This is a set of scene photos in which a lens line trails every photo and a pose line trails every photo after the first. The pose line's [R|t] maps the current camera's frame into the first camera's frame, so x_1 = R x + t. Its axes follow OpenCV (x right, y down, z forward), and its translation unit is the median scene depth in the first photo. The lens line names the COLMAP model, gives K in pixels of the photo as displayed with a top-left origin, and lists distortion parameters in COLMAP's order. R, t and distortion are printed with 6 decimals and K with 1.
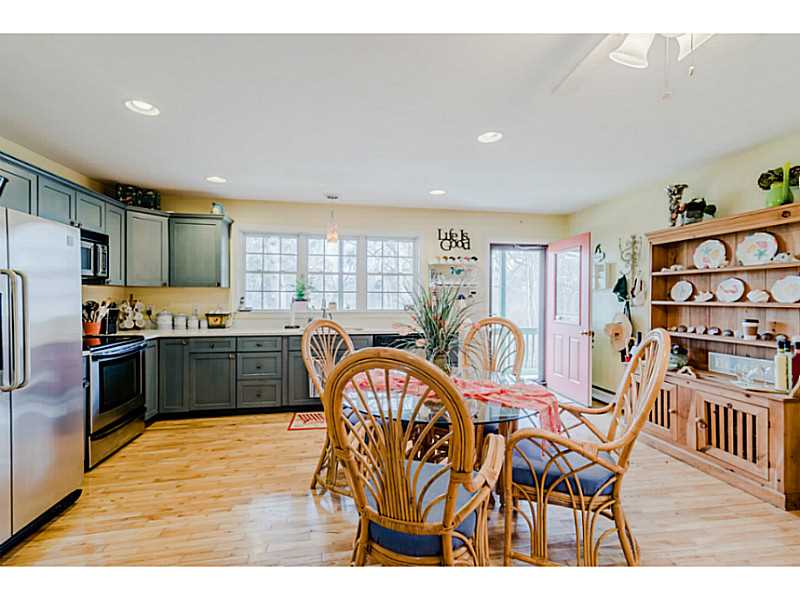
lens RADIAL K [[363.4, 0, 402.5], [0, 363.4, 299.9], [0, 0, 1]] dist [0.015979, -0.001139]
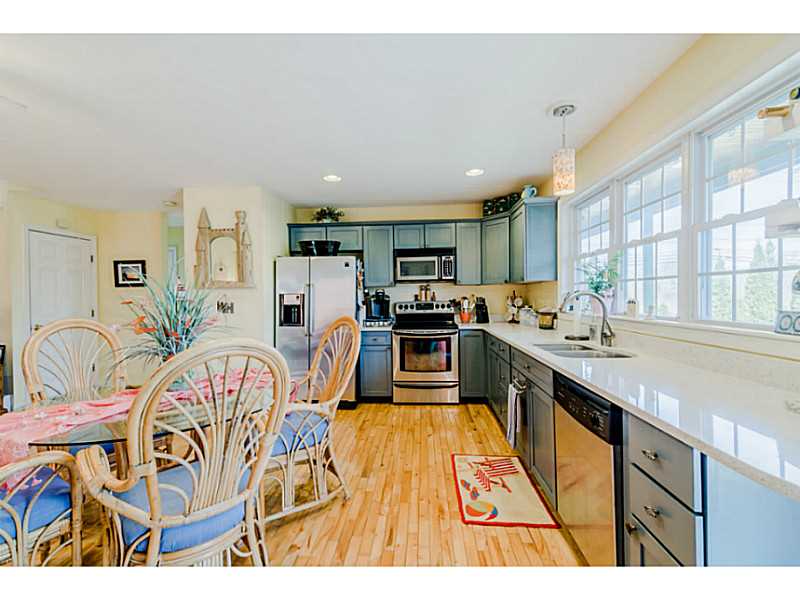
lens RADIAL K [[363.4, 0, 396.5], [0, 363.4, 300.3], [0, 0, 1]] dist [0.015979, -0.001139]
pose [[-0.256486, 0.009722, -0.966499, 0.395354], [0.001966, 0.999953, 0.009536, 0.001760], [0.966546, 0.000545, -0.256493, 0.850645]]
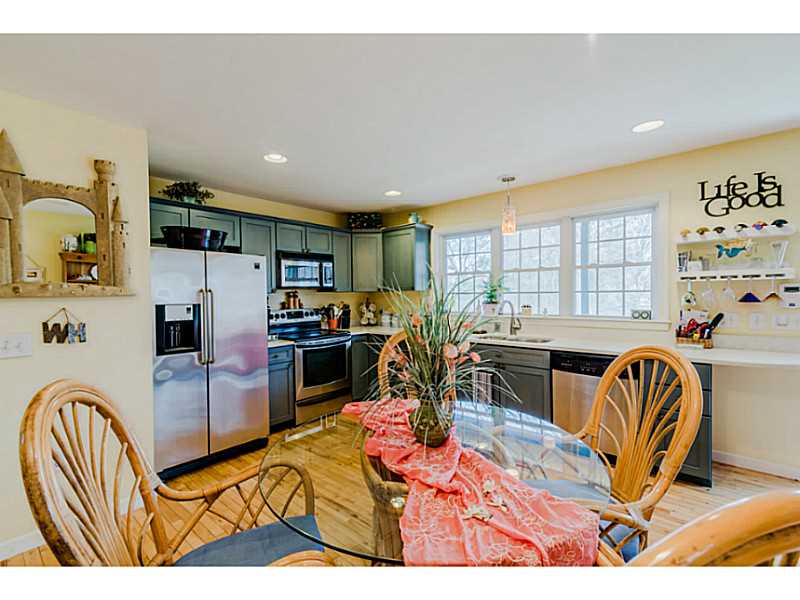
lens RADIAL K [[363.4, 0, 397.8], [0, 363.4, 300.2], [0, 0, 1]] dist [0.015979, -0.001139]
pose [[0.625699, 0.000167, -0.780065, 0.282432], [0.009669, 0.999922, 0.007969, -0.014615], [0.780005, -0.012528, 0.625648, 0.265528]]
